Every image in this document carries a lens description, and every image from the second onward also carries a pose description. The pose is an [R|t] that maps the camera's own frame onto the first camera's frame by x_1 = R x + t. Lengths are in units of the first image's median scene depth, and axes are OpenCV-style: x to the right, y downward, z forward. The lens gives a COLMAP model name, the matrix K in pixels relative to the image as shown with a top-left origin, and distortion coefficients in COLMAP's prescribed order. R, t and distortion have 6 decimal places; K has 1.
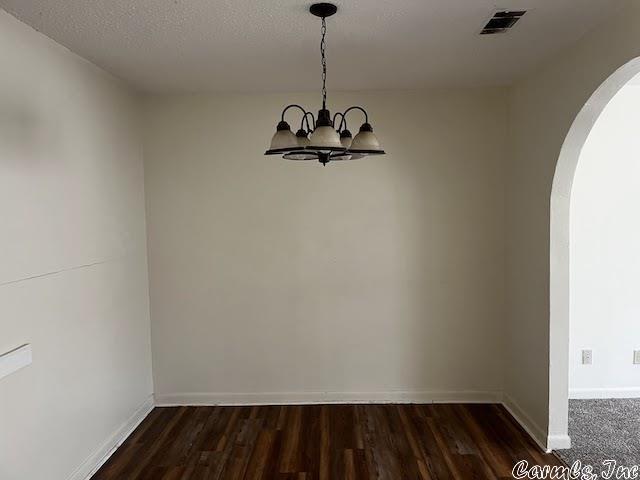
lens RADIAL K [[483.4, 0, 319.4], [0, 483.4, 243.1], [0, 0, 1]] dist [0.056192, -0.058276]
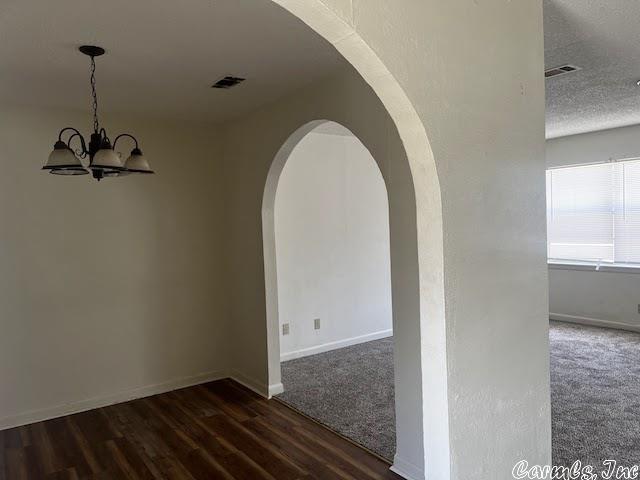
lens RADIAL K [[483.4, 0, 318.8], [0, 483.4, 242.2], [0, 0, 1]] dist [0.056192, -0.058276]
pose [[0.816566, -0.041994, 0.575722, -0.172084], [0.062557, 0.997914, -0.015938, 0.028626], [-0.573852, 0.049030, 0.817490, -0.188364]]
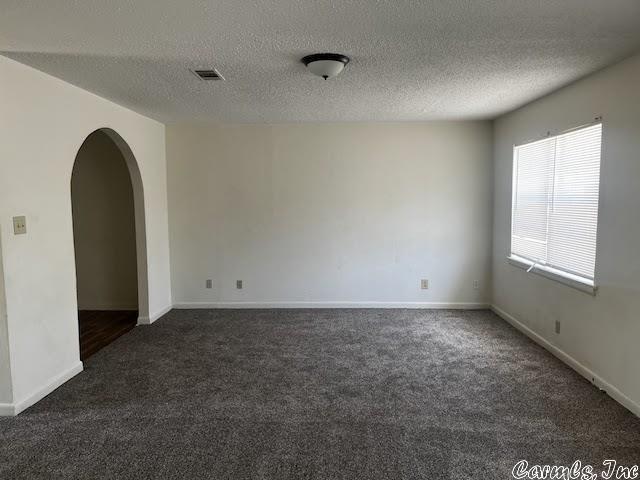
lens RADIAL K [[483.4, 0, 318.9], [0, 483.4, 238.9], [0, 0, 1]] dist [0.056192, -0.058276]
pose [[0.999779, 0.014436, -0.015285, 1.243286], [-0.014038, 0.999568, 0.025815, 0.042302], [0.015651, -0.025595, 0.999550, -0.833820]]
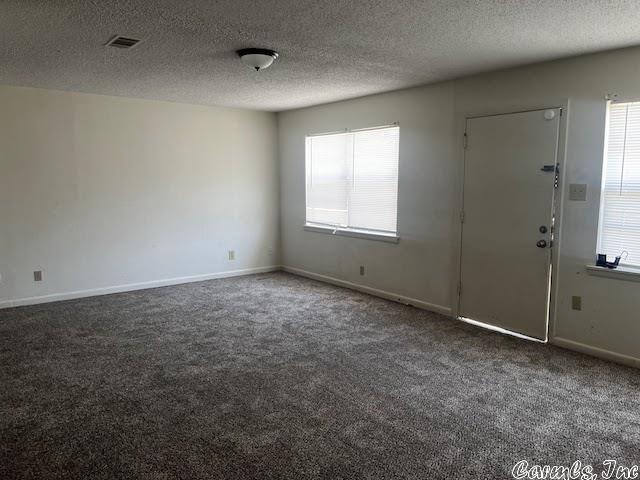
lens RADIAL K [[483.4, 0, 323.3], [0, 483.4, 239.9], [0, 0, 1]] dist [0.056192, -0.058276]
pose [[0.775916, -0.060631, 0.627915, 0.536681], [0.021837, 0.997355, 0.069320, 0.061767], [-0.630458, -0.040075, 0.775188, -0.826814]]
